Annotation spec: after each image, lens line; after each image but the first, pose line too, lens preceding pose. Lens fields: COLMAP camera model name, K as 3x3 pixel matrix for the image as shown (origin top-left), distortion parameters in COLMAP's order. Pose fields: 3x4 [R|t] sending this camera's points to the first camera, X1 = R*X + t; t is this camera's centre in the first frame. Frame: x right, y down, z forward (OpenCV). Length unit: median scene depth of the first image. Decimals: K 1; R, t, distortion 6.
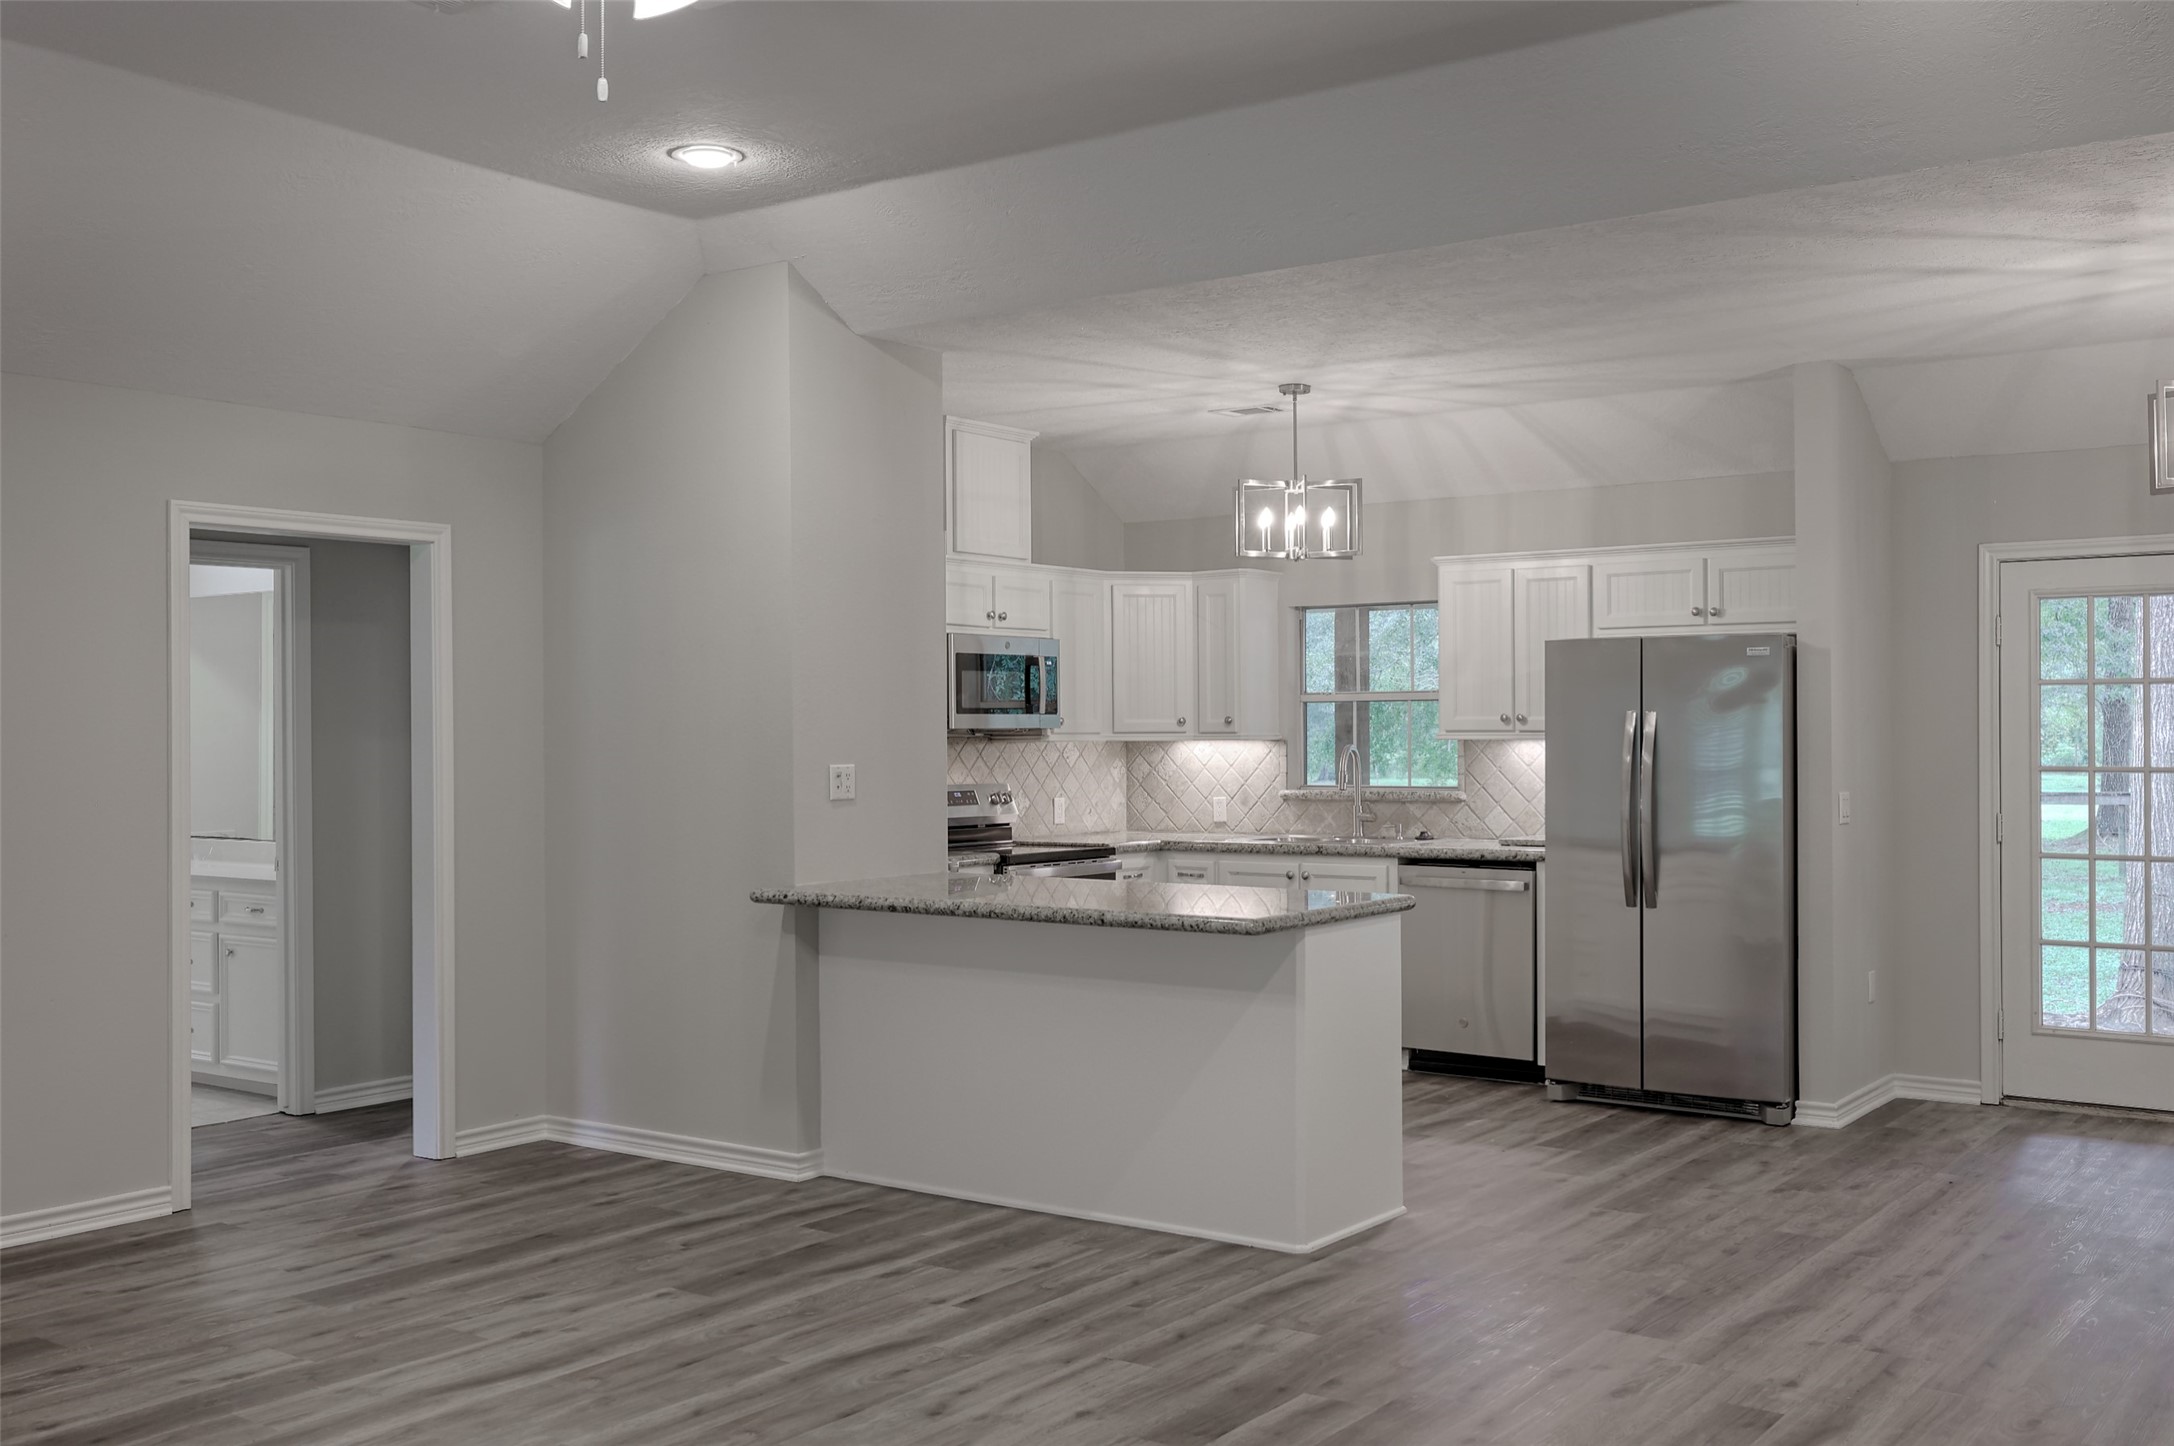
lens RADIAL K [[2093.1, 0, 1114.7], [0, 2093.1, 699.2], [0, 0, 1]] dist [0.010352, 0.000000]
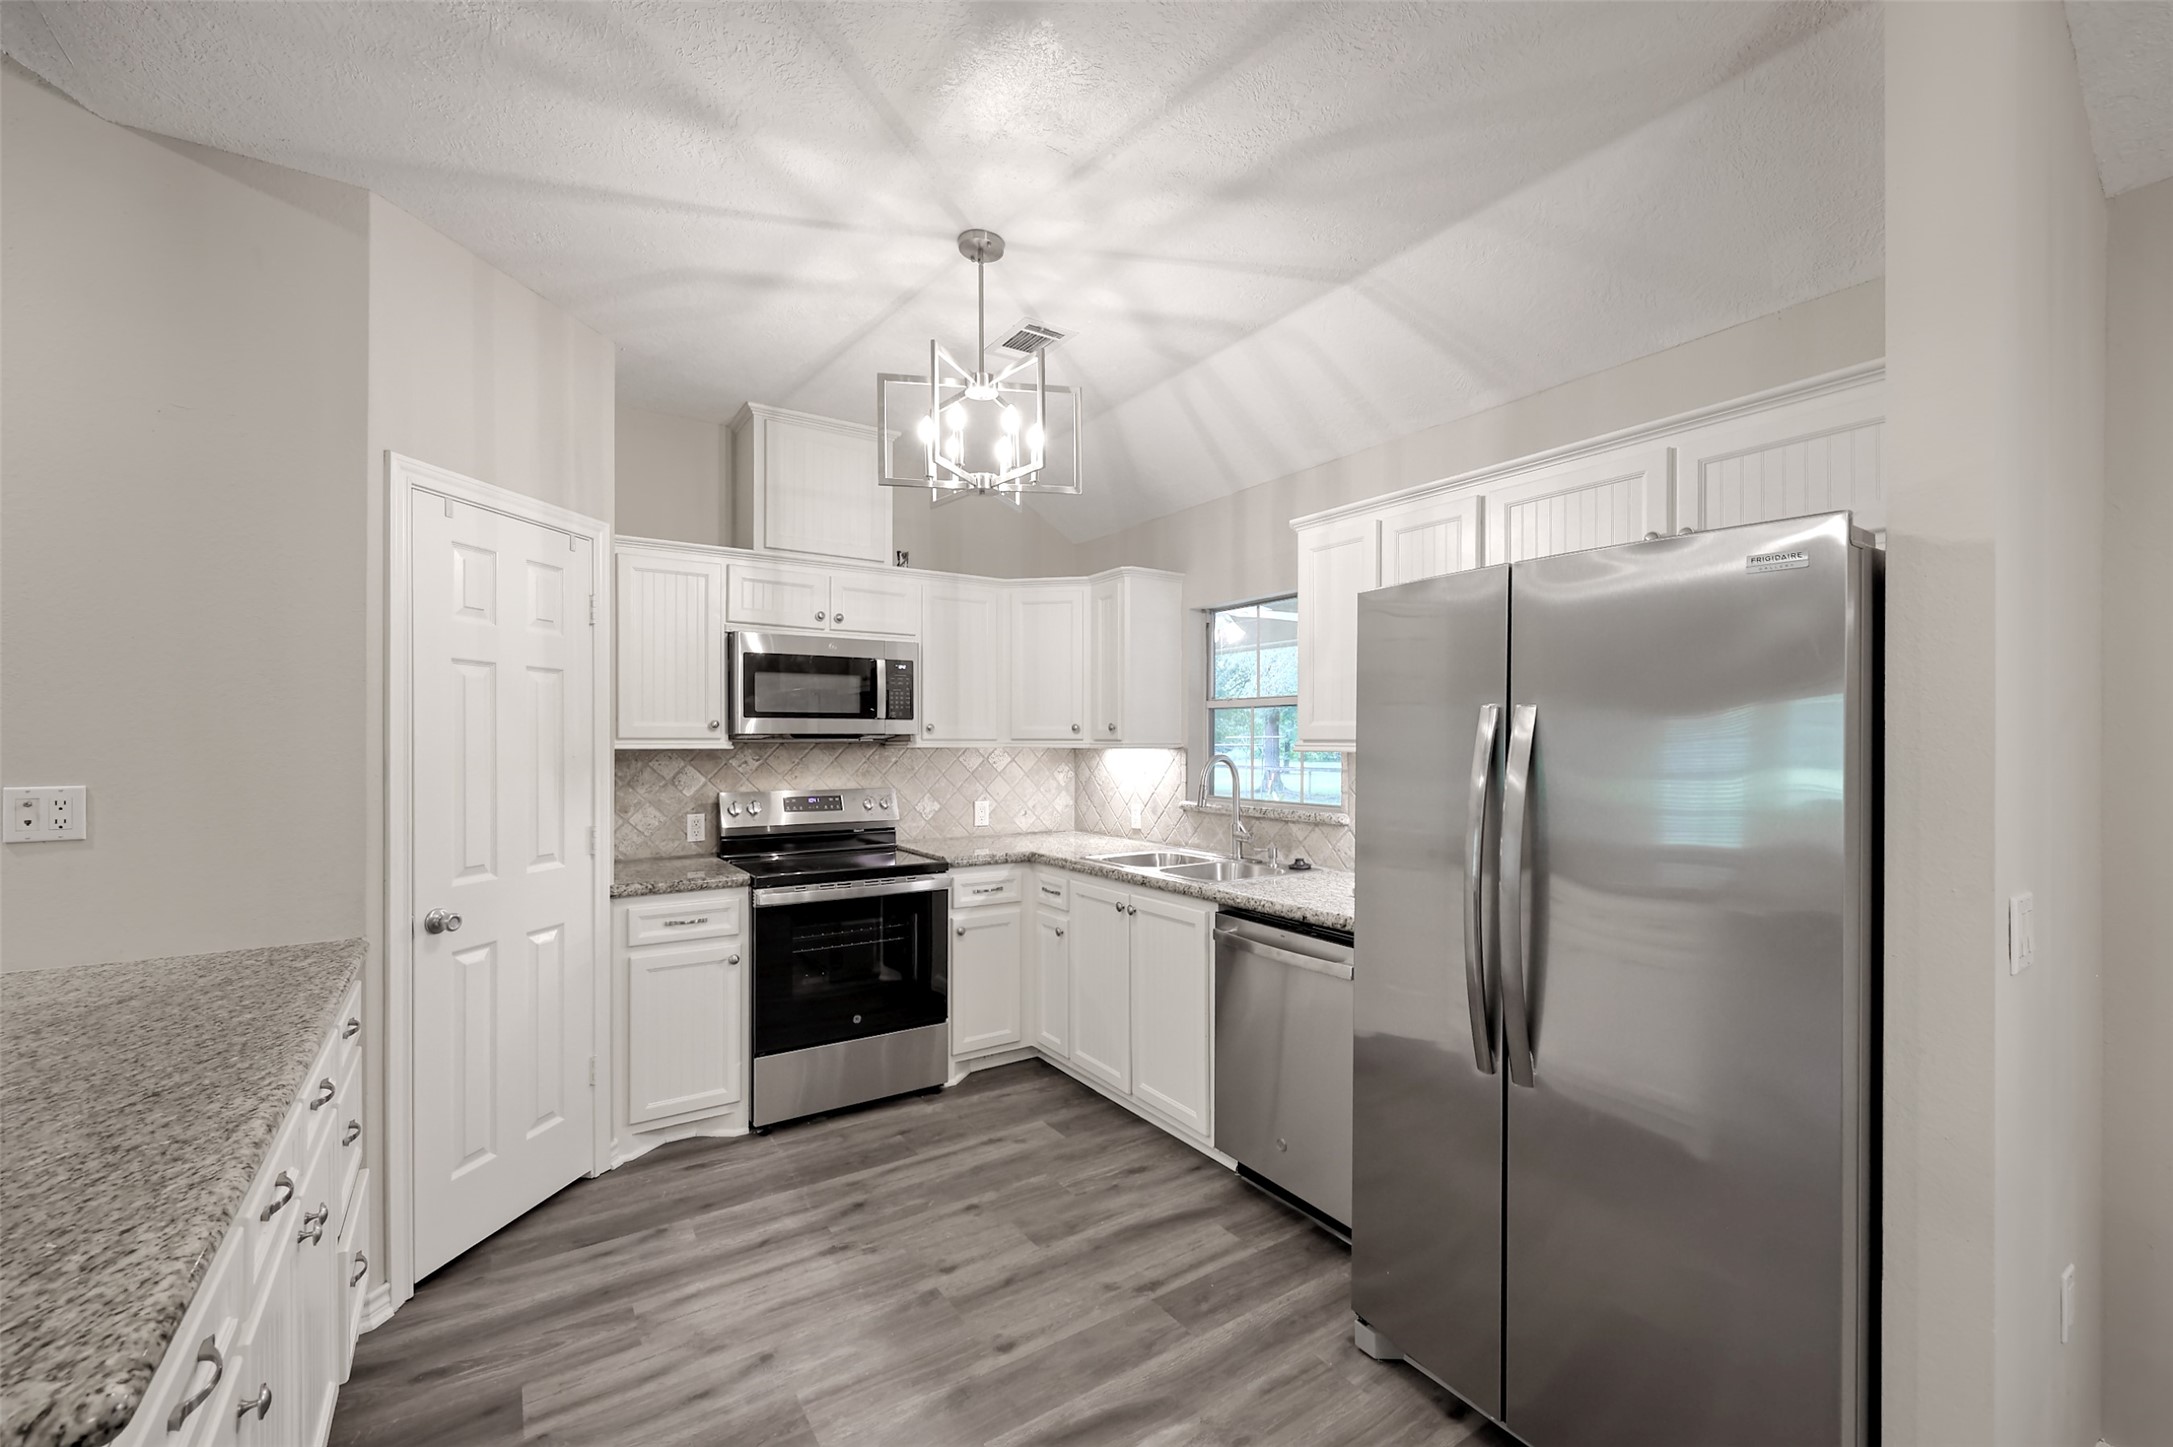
lens RADIAL K [[880.7, 0, 1094.8], [0, 880.7, 742.0], [0, 0, 1]] dist [-0.002520, 0.002479]
pose [[0.934318, 0.007850, -0.356355, 0.204032], [-0.000534, 0.999787, 0.020623, 0.008999], [0.356441, -0.019078, 0.934123, 0.662128]]
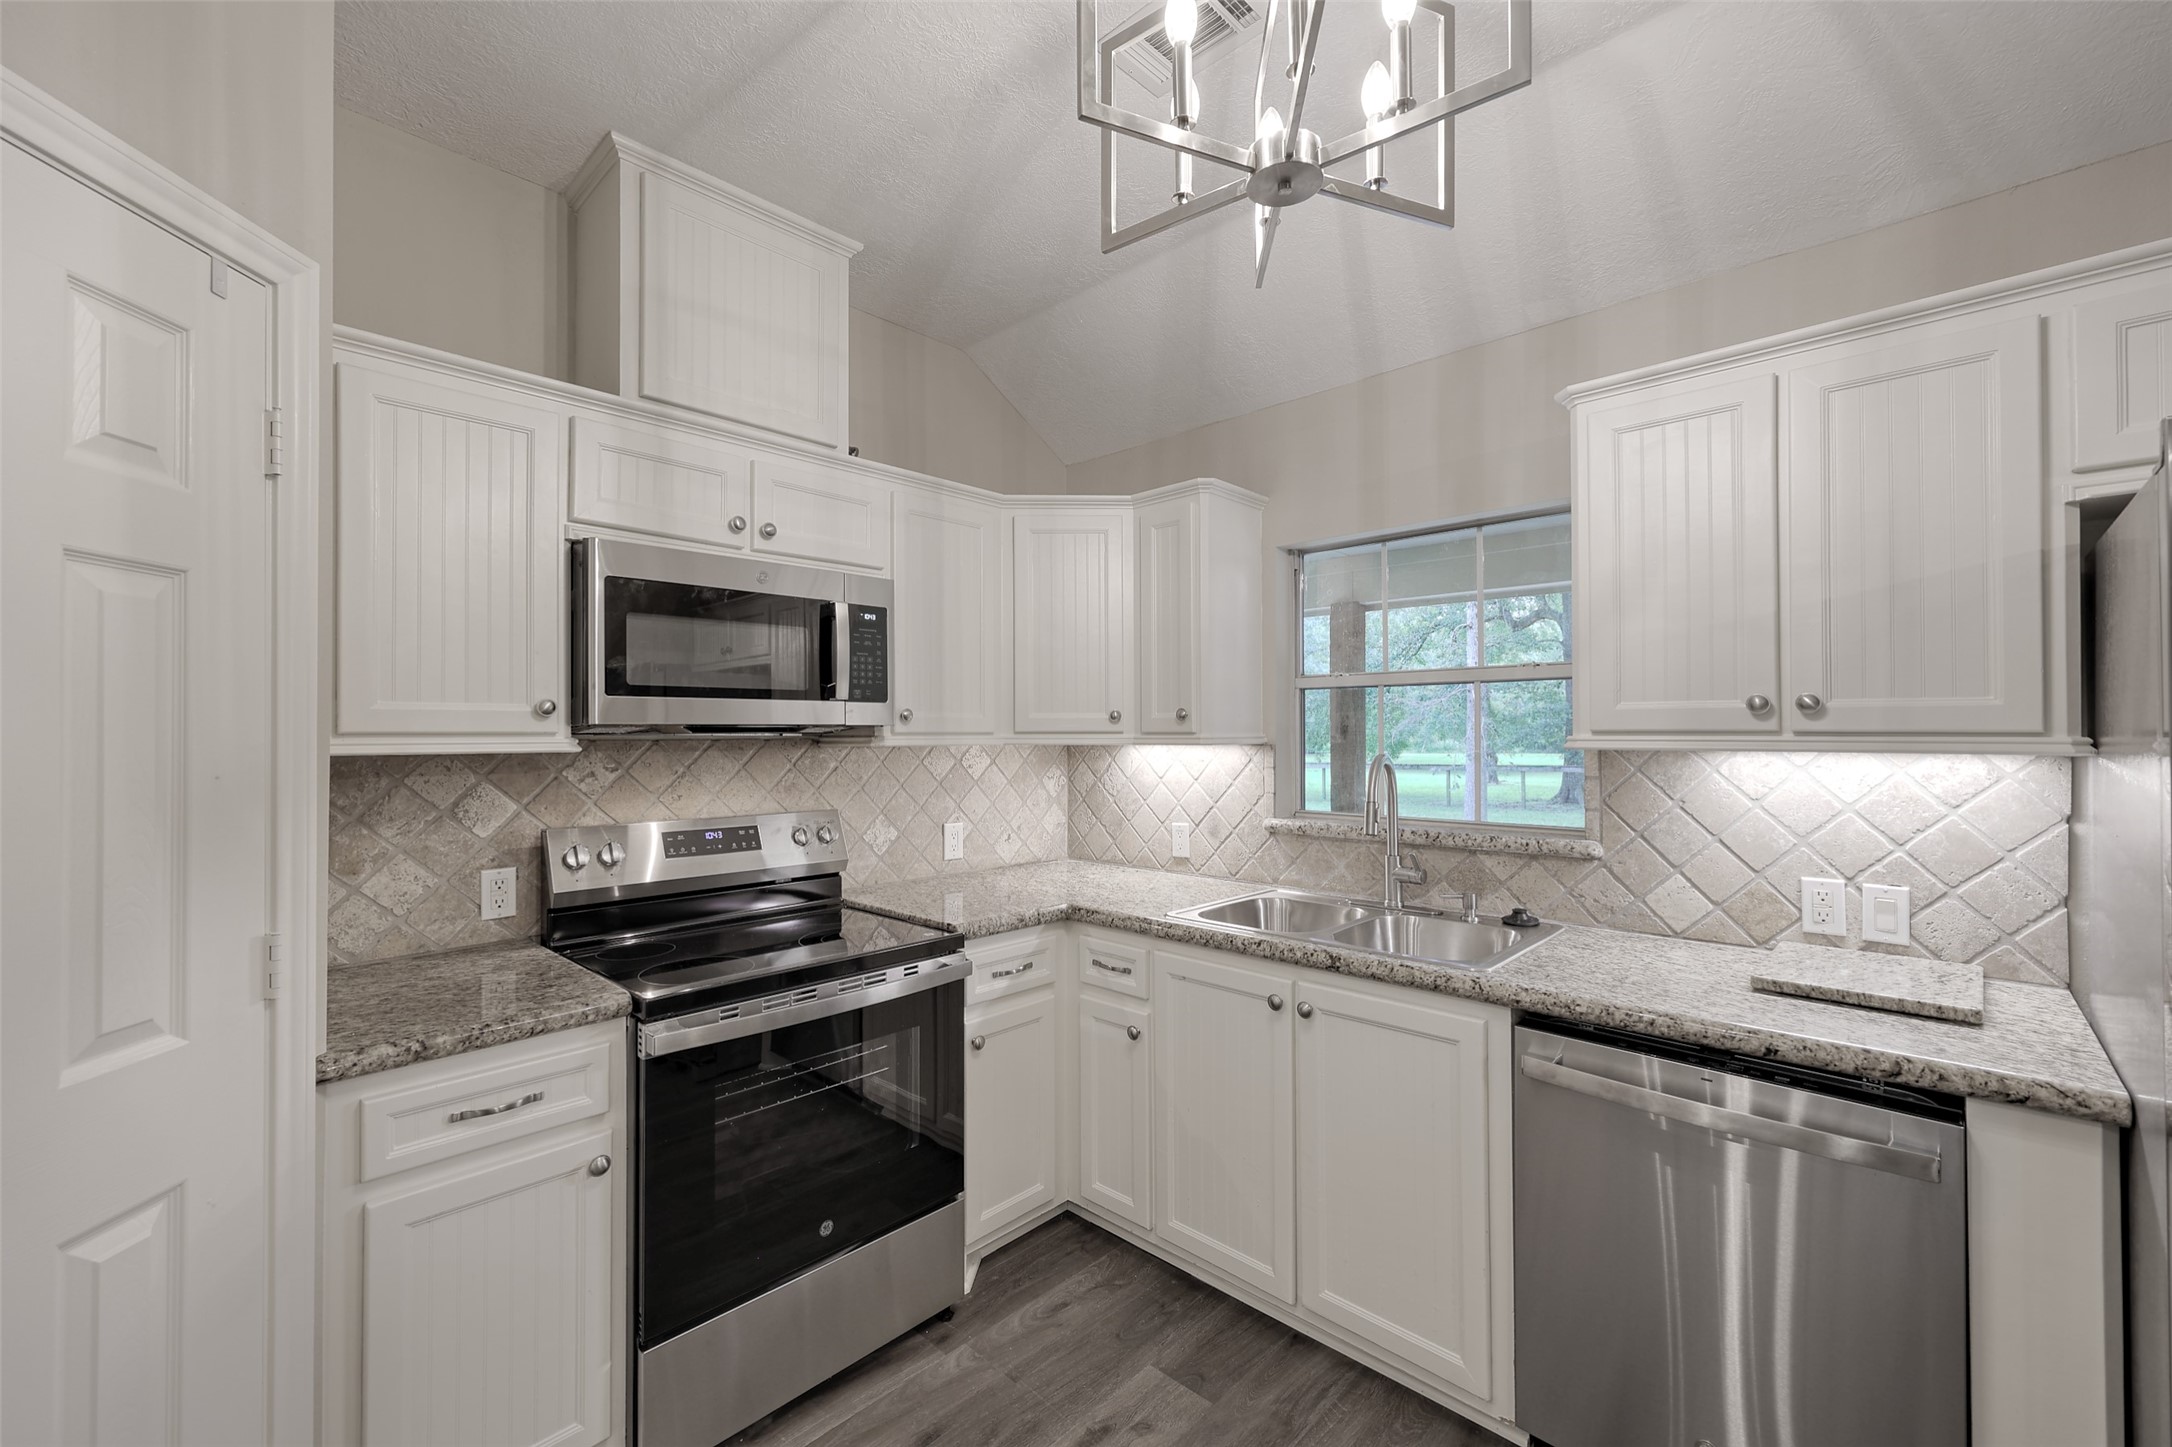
lens RADIAL K [[880.3, 0, 1089.4], [0, 880.3, 723.0], [0, 0, 1]] dist [-0.002520, 0.002479]
pose [[0.989260, 0.001205, -0.146163, 0.070373], [-0.000092, 0.999971, 0.007622, 0.011432], [0.146168, -0.007527, 0.989231, 0.774648]]
